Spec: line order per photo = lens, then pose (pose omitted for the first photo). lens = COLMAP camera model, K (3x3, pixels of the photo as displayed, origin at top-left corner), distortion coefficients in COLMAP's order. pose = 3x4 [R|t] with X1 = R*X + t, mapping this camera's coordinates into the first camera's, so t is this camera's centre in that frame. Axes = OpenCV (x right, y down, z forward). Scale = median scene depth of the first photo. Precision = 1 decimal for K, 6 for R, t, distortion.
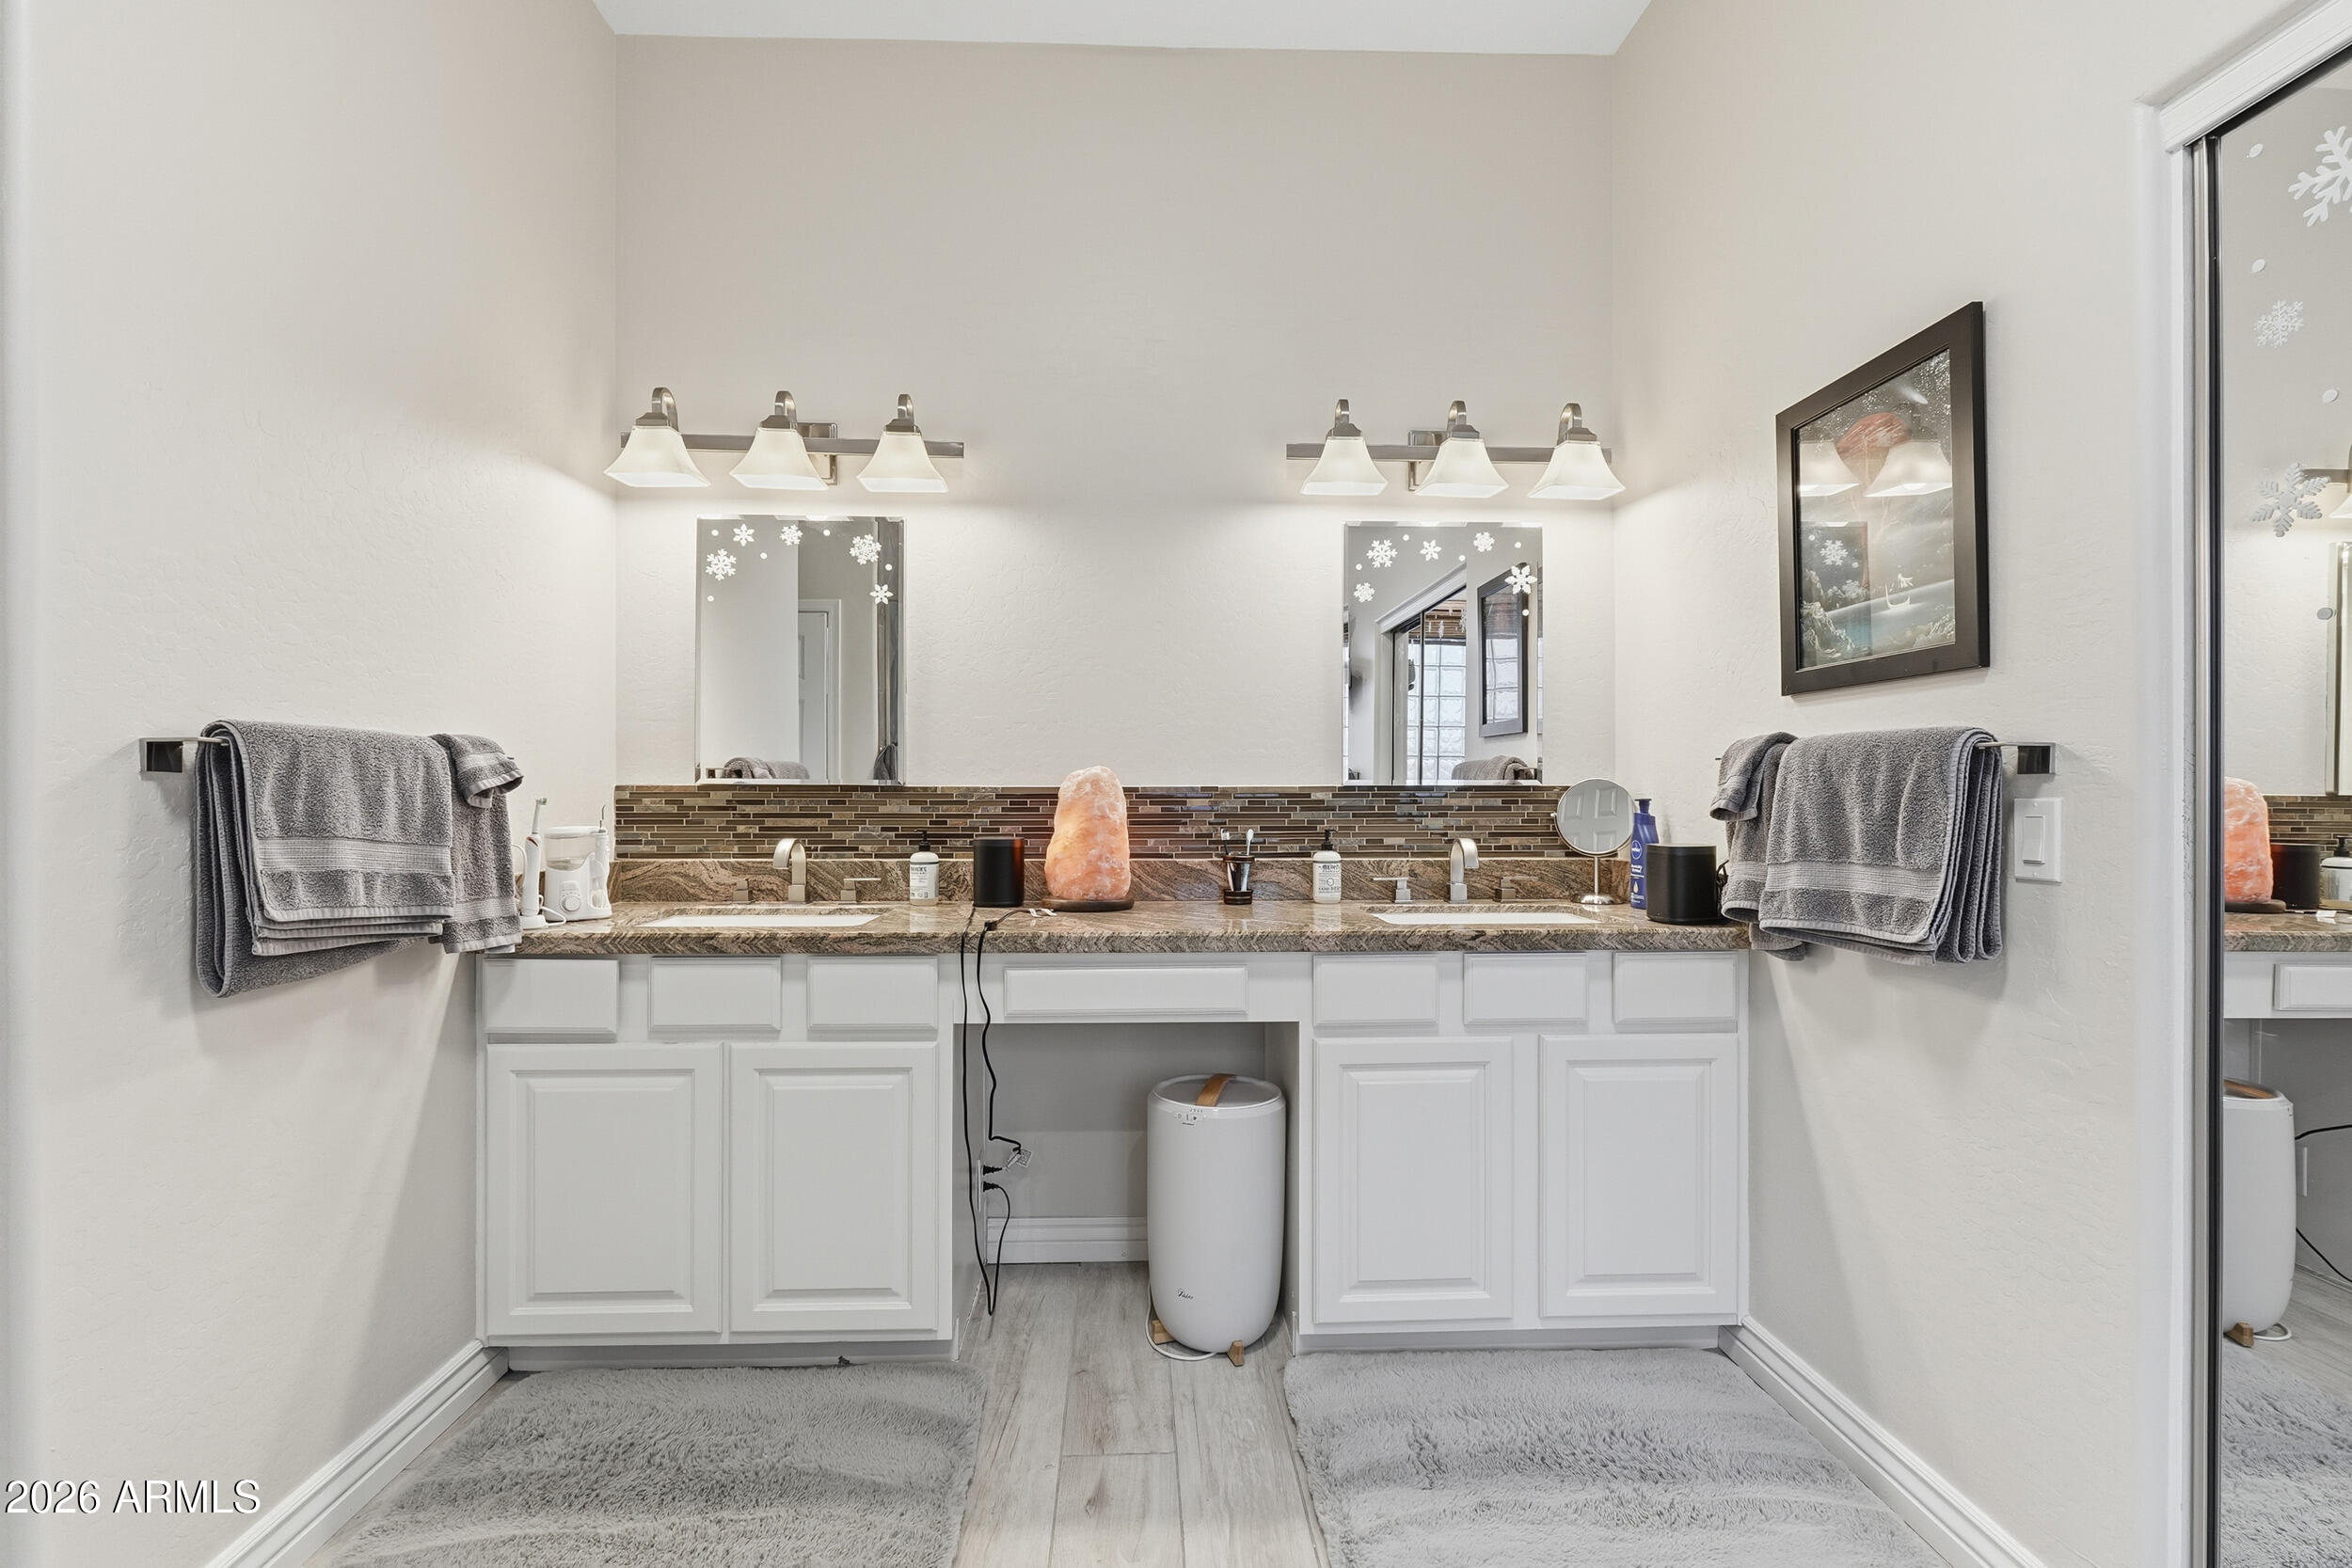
lens RADIAL K [[996.4, 0, 1162.5], [0, 996.4, 795.3], [0, 0, 1]] dist [-0.003567, 0.000580]
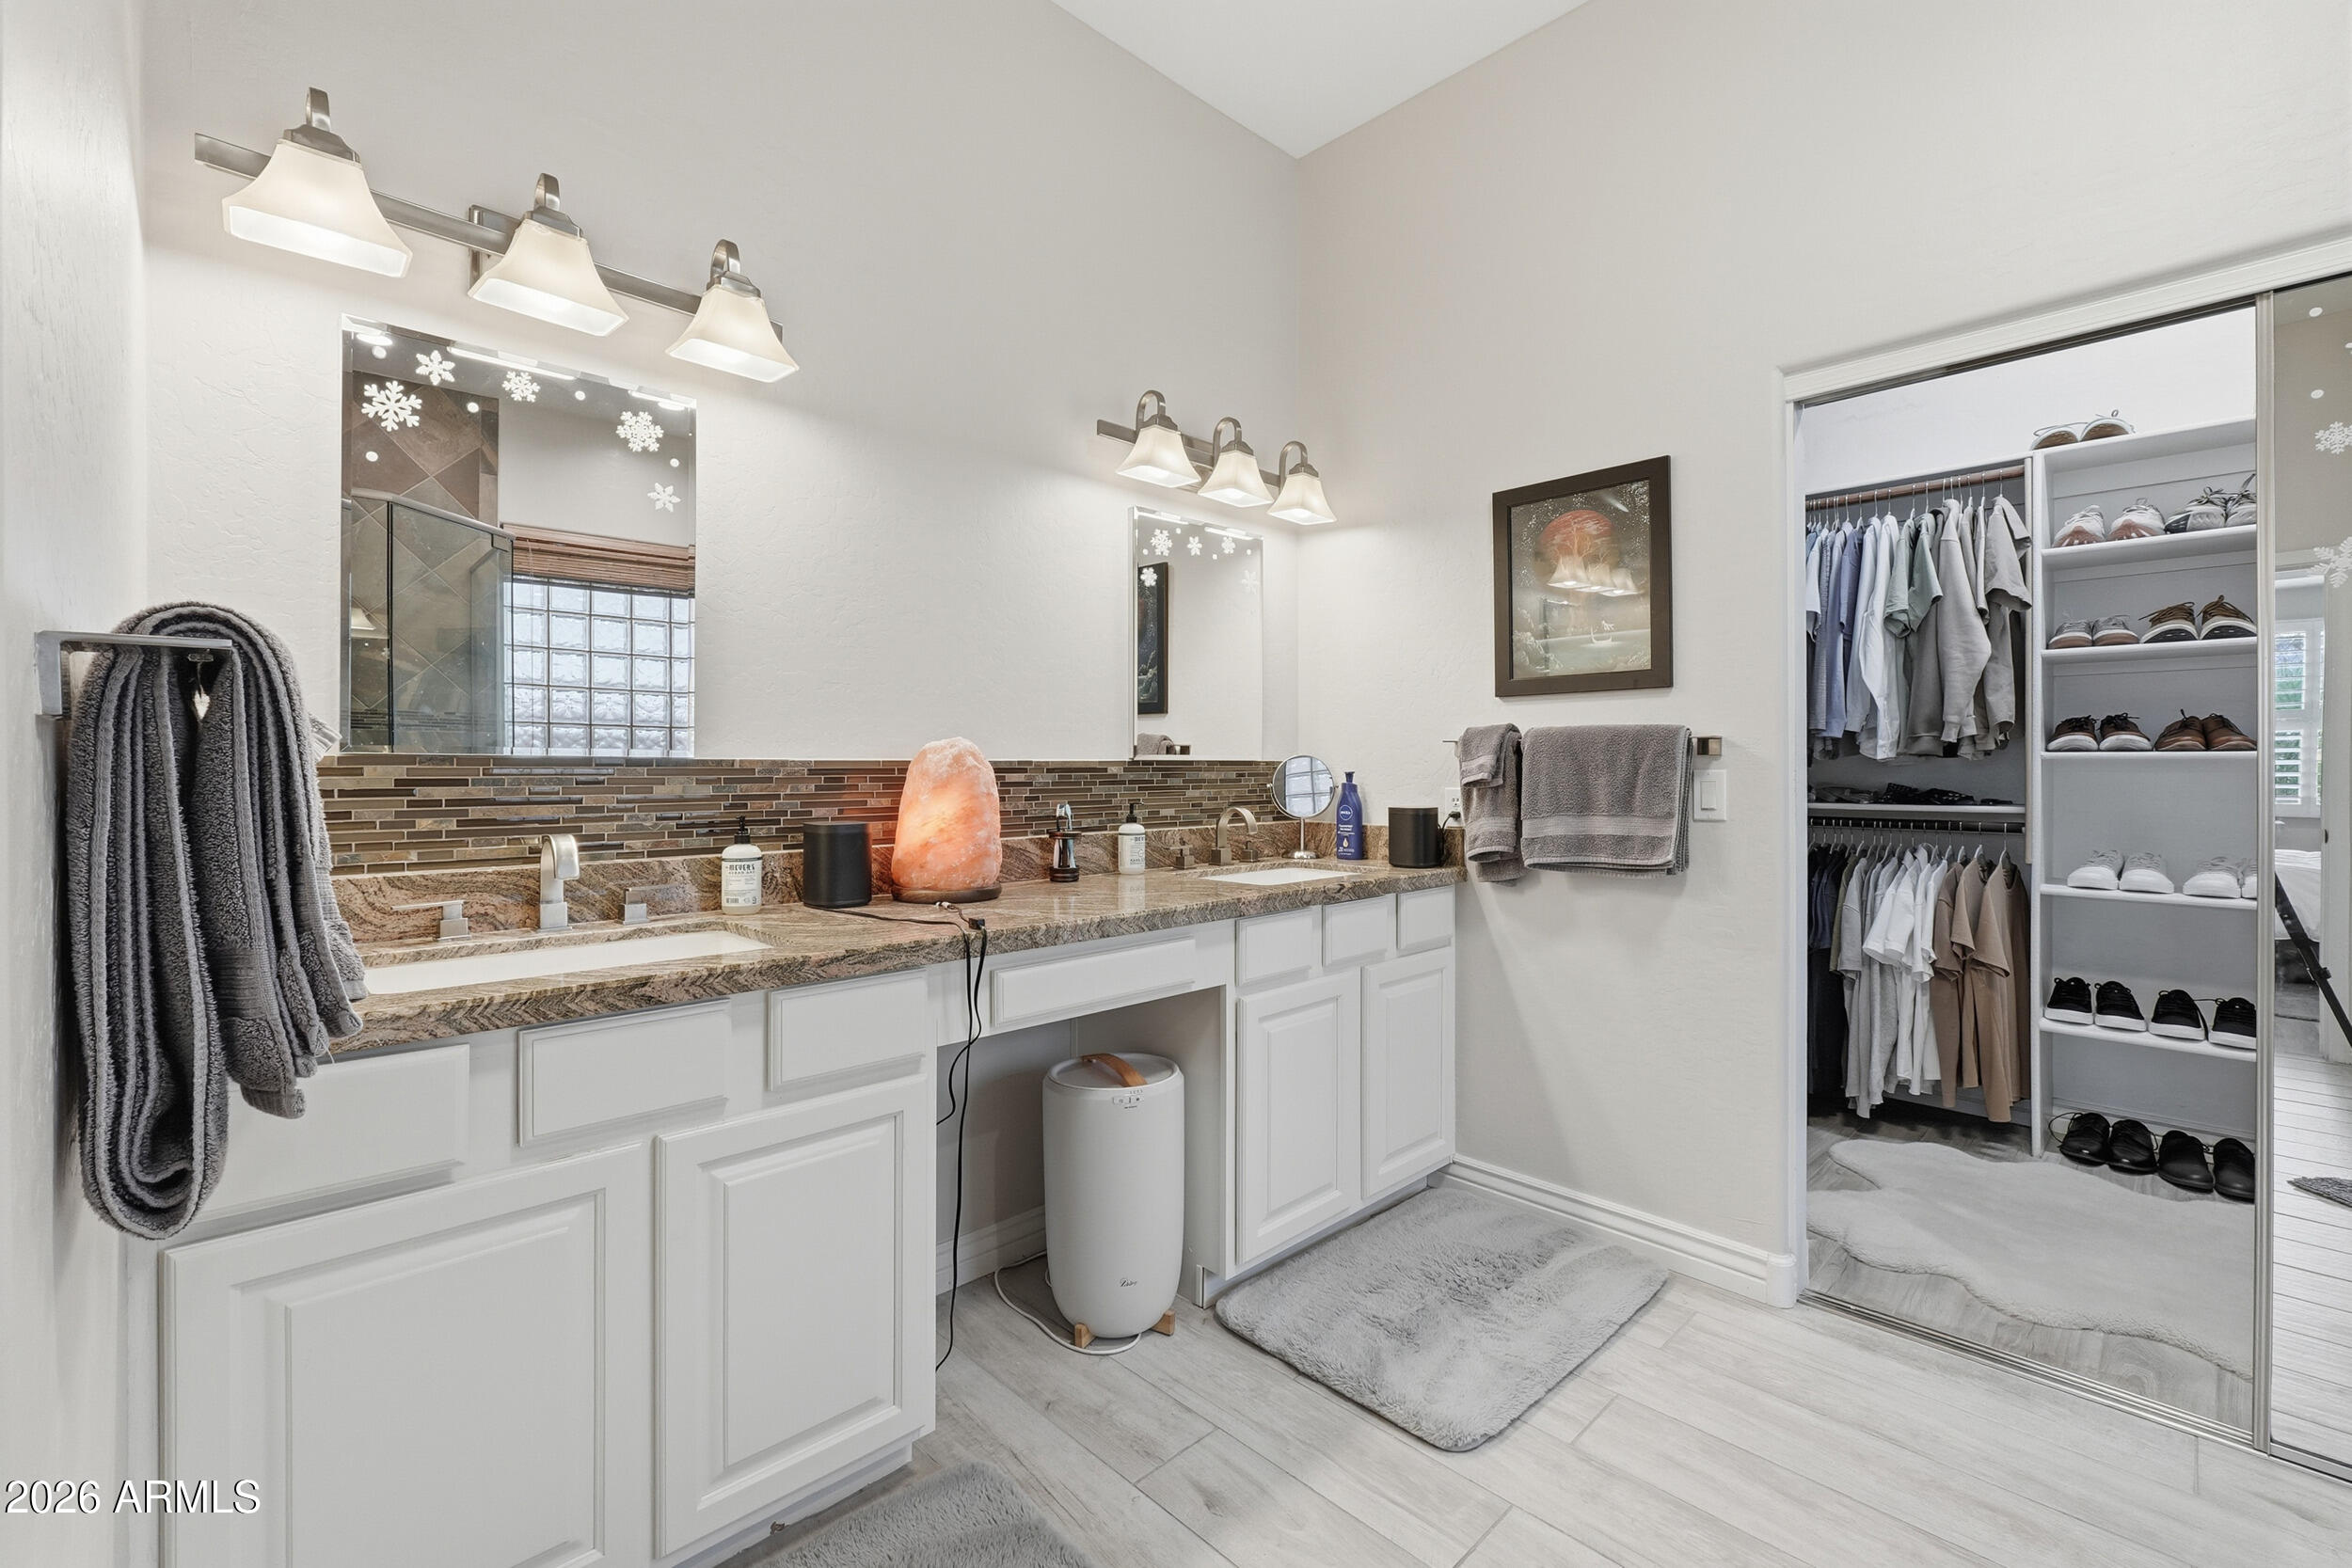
lens RADIAL K [[996.4, 0, 1168.6], [0, 996.4, 770.1], [0, 0, 1]] dist [-0.003567, 0.000580]
pose [[0.749445, -0.003036, 0.662059, -0.584095], [0.002369, 0.999995, 0.001903, -0.001312], [-0.662062, 0.000142, 0.749449, 0.242056]]
